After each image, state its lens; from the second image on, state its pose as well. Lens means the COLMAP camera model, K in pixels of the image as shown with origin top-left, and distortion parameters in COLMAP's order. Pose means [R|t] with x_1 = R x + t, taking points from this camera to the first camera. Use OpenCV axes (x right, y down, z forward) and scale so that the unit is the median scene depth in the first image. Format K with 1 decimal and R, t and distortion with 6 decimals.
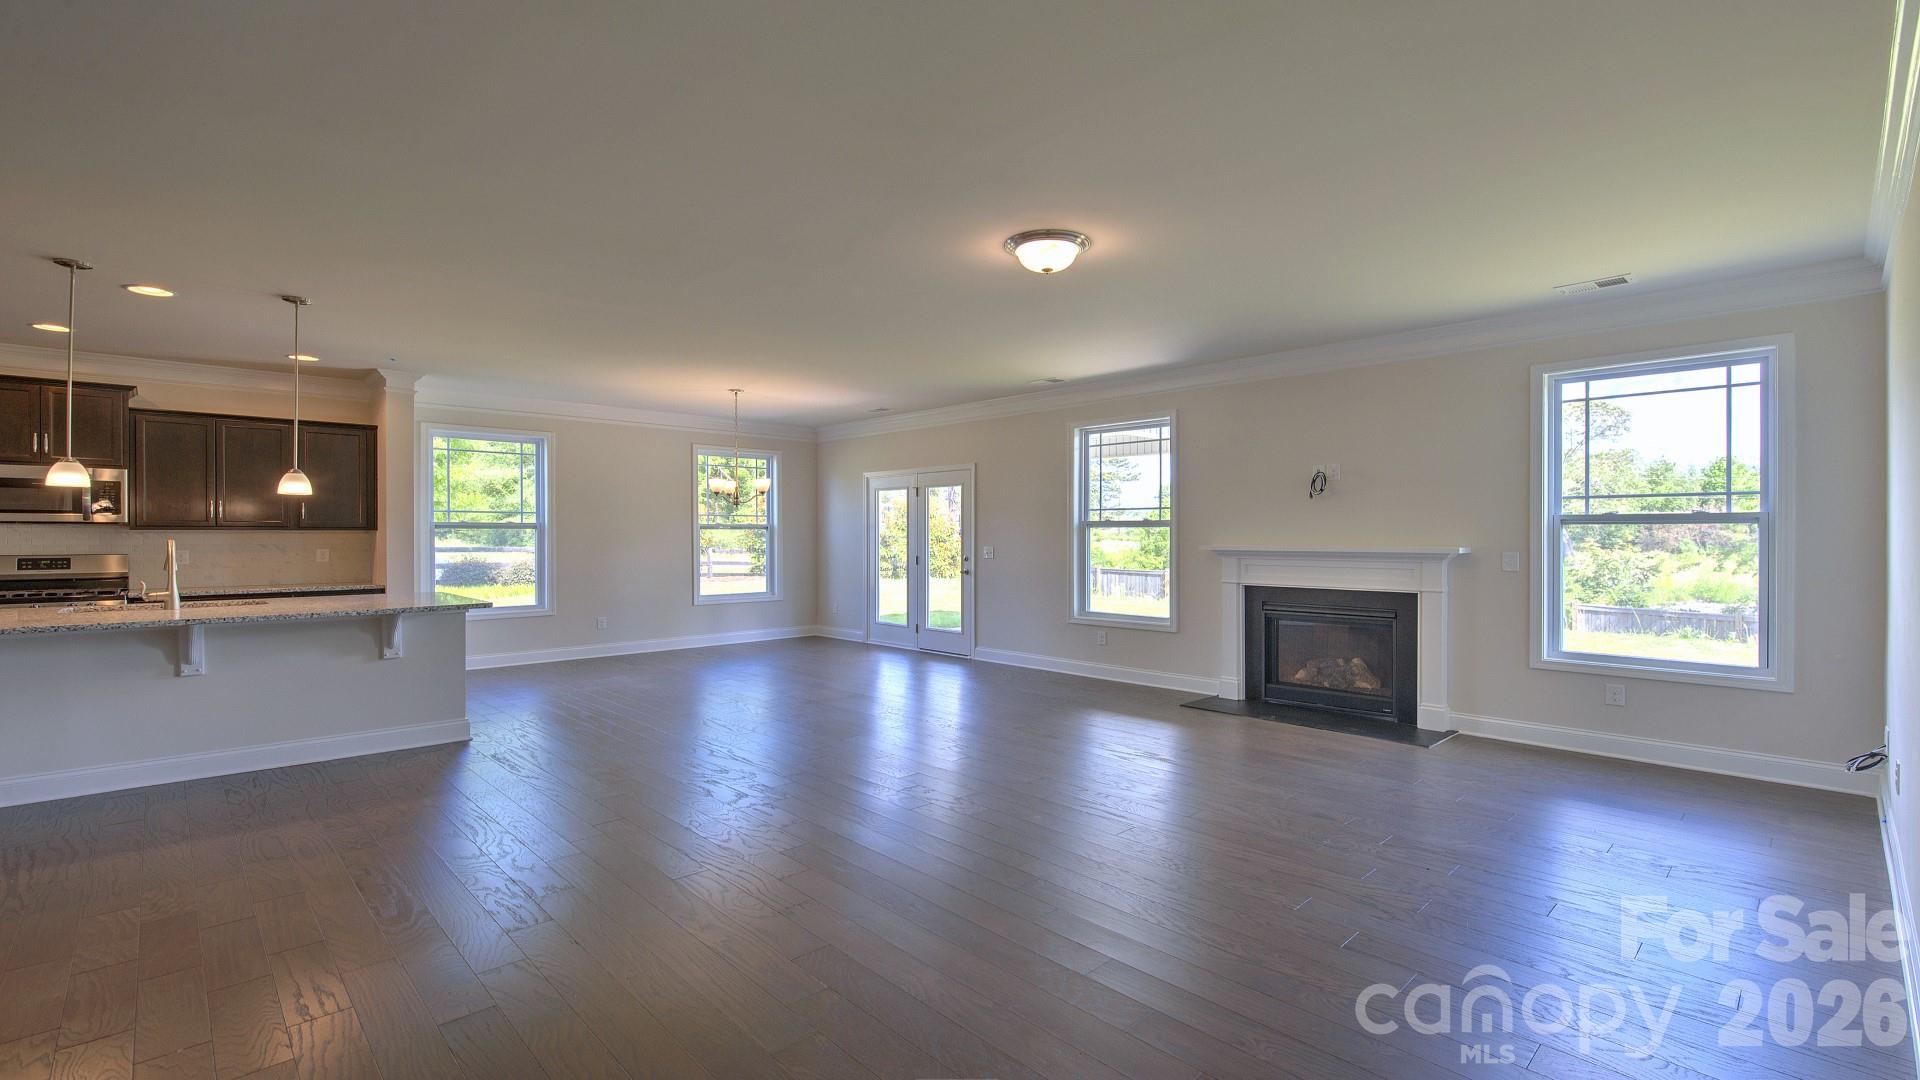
lens RADIAL K [[843.6, 0, 963.0], [0, 843.6, 537.2], [0, 0, 1]] dist [-0.000111, 0.000002]
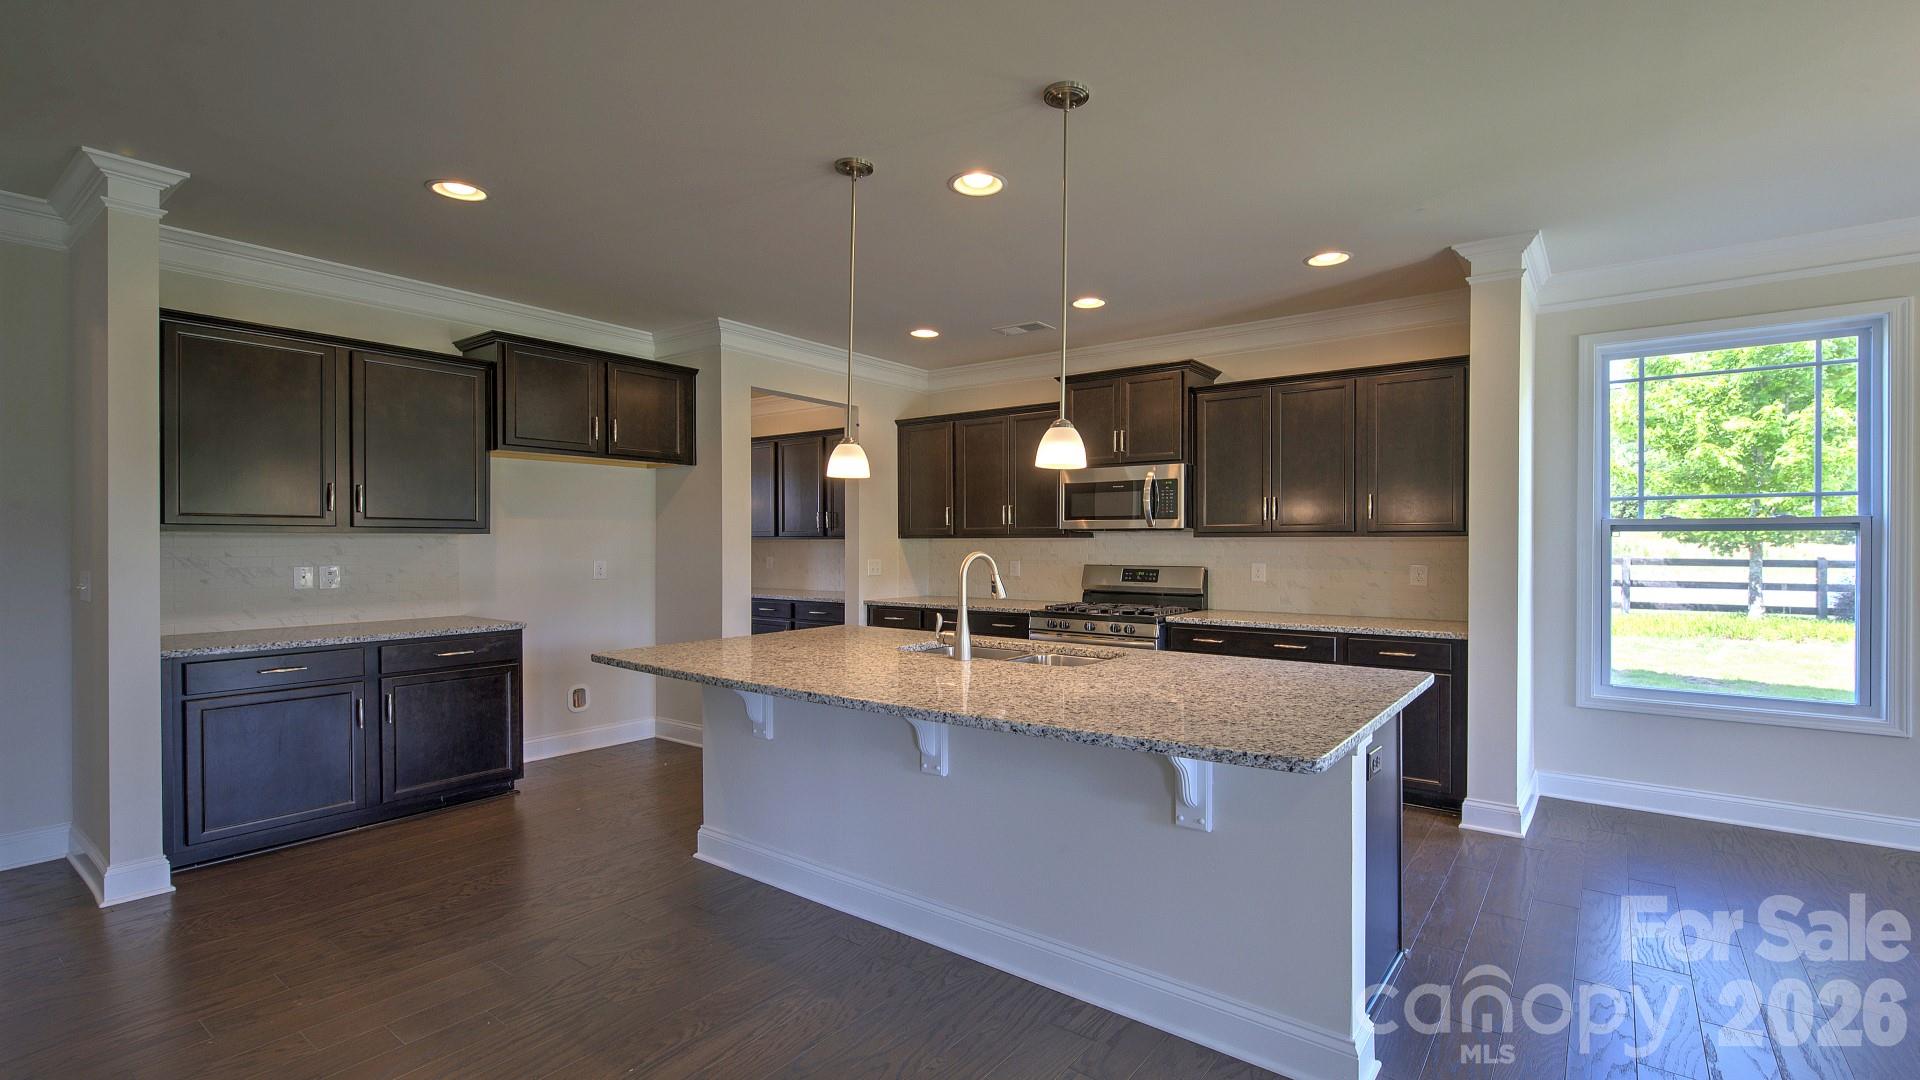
lens RADIAL K [[843.6, 0, 1024.0], [0, 843.6, 539.7], [0, 0, 1]] dist [-0.000111, 0.000002]
pose [[0.183568, -0.003409, -0.983001, -0.211427], [-0.000919, 0.999993, -0.003639, -0.003173], [0.983007, 0.001571, 0.183564, 0.665393]]
